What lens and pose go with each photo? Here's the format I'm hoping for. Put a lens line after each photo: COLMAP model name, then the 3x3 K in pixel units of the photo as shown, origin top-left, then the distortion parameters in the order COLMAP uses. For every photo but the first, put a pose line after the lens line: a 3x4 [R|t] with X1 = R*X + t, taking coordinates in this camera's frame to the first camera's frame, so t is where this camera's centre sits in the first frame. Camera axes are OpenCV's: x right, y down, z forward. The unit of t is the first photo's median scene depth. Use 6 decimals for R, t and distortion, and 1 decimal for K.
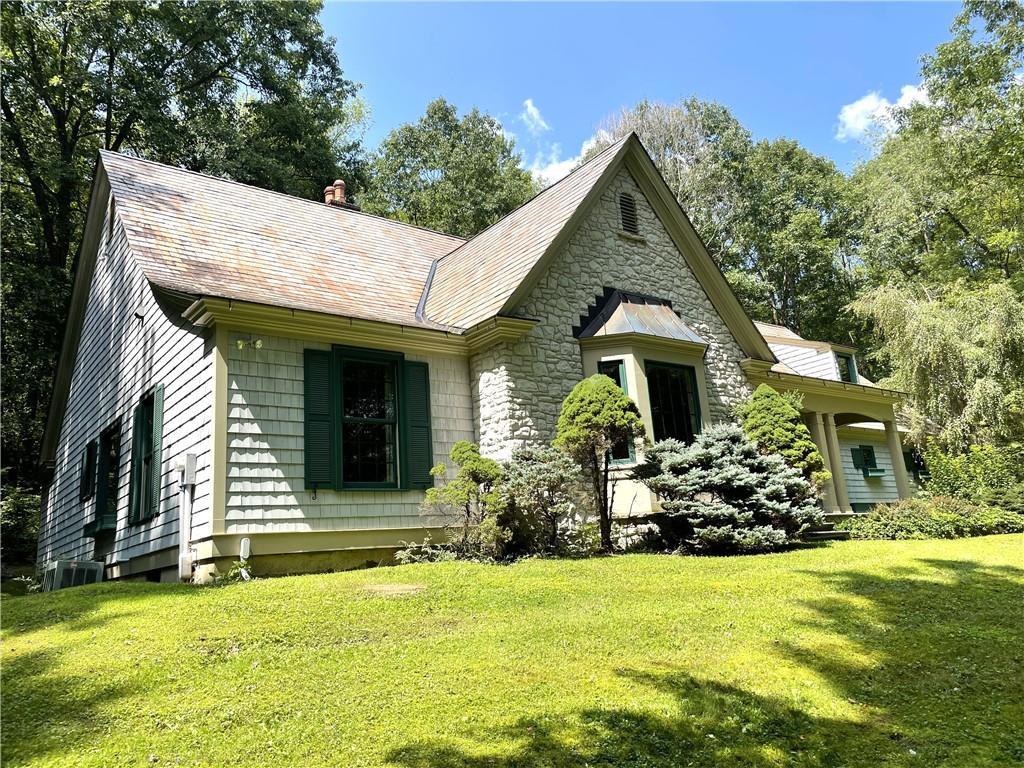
lens RADIAL K [[781.1, 0, 512.0], [0, 781.1, 384.0], [0, 0, 1]] dist [0.030899, -0.003327]
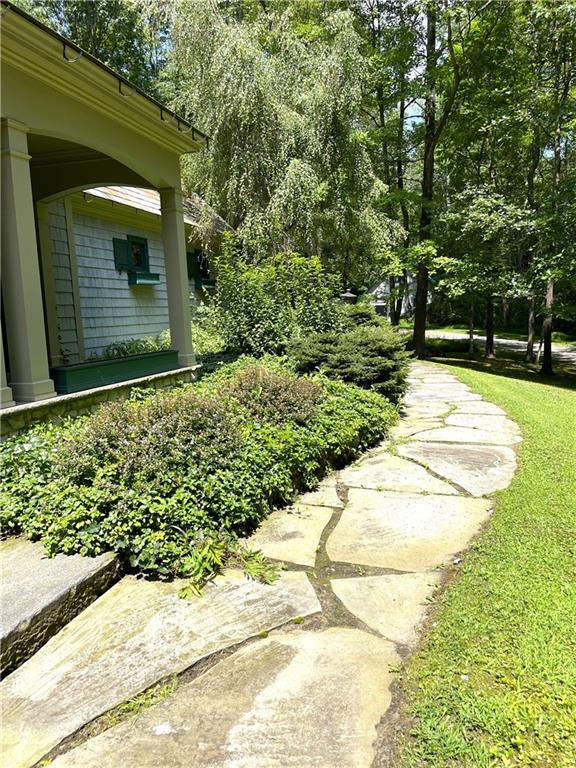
lens RADIAL K [[579.3, 0, 288.0], [0, 579.3, 384.0], [0, 0, 1]] dist [-0.001115, -0.000298]
pose [[0.801852, -0.031577, 0.596688, 0.265511], [-0.162755, 0.949302, 0.268953, 0.046053], [-0.574930, -0.312775, 0.756061, 0.537095]]
